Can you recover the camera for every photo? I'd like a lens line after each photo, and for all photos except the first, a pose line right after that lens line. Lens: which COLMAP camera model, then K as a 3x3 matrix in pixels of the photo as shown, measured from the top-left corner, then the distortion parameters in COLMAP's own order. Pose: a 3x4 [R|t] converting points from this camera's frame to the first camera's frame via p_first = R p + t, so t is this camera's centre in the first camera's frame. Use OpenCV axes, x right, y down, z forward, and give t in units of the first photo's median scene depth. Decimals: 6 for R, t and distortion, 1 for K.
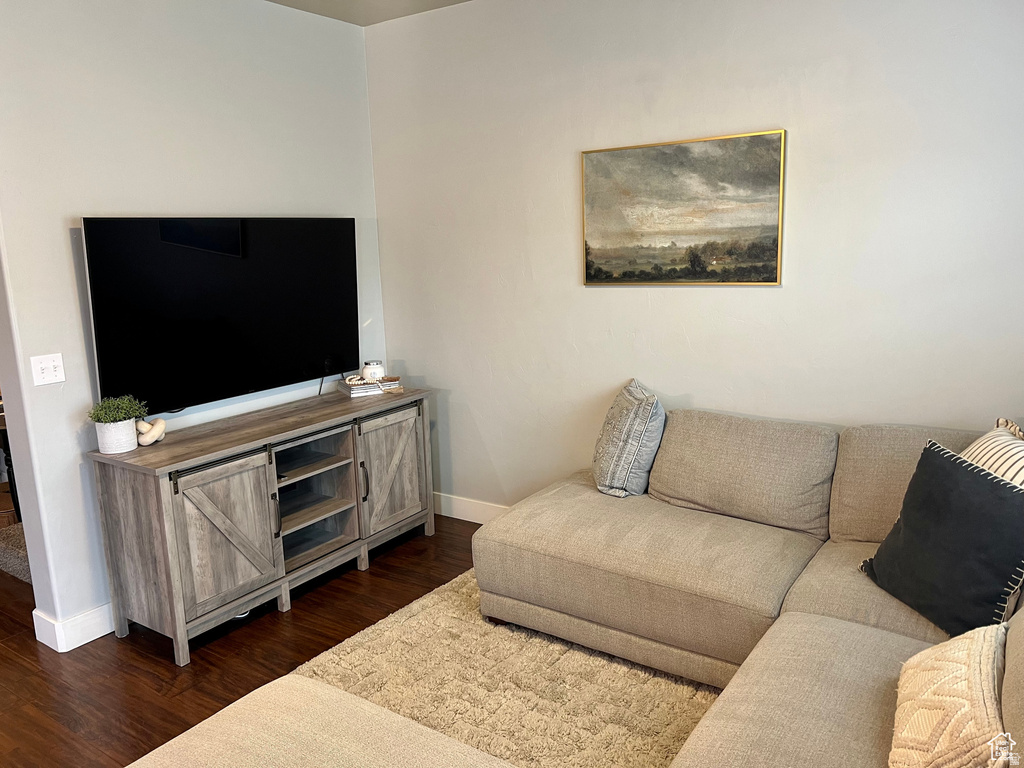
lens RADIAL K [[767.2, 0, 512.0], [0, 767.2, 384.0], [0, 0, 1]] dist [0.005367, -0.048335]
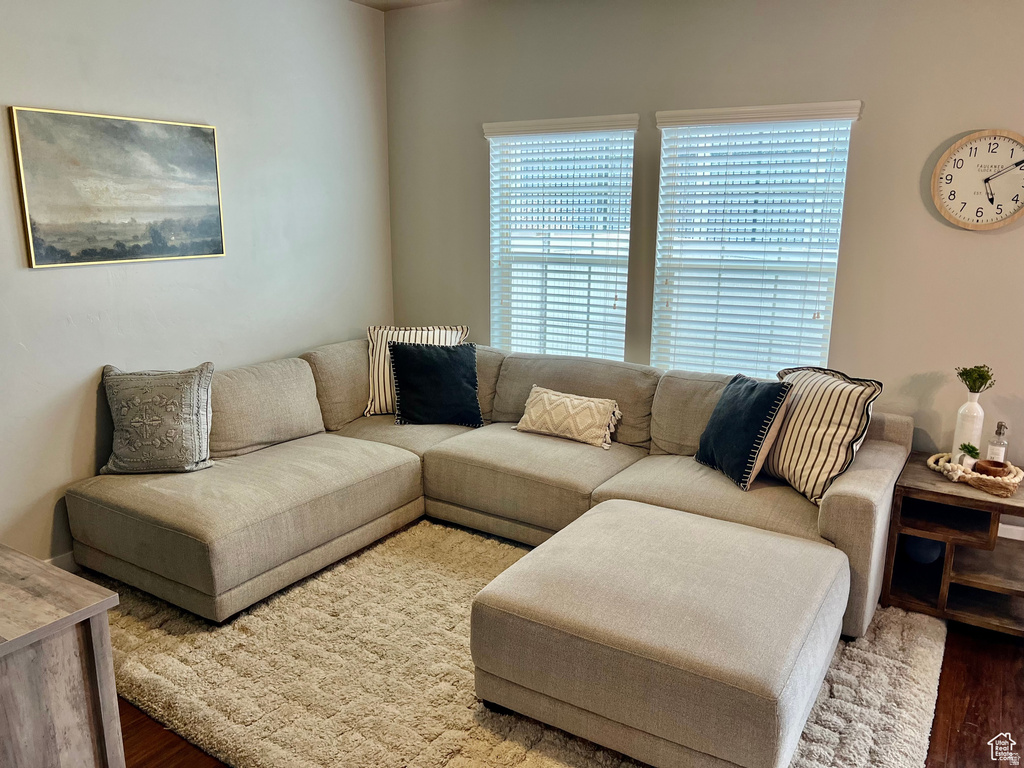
lens RADIAL K [[767.2, 0, 512.0], [0, 767.2, 384.0], [0, 0, 1]] dist [0.005367, -0.048335]
pose [[-0.039388, -0.187967, 0.981385, -0.838148], [0.172304, 0.966158, 0.191966, -0.083810], [-0.984256, 0.176657, -0.005668, 0.565662]]
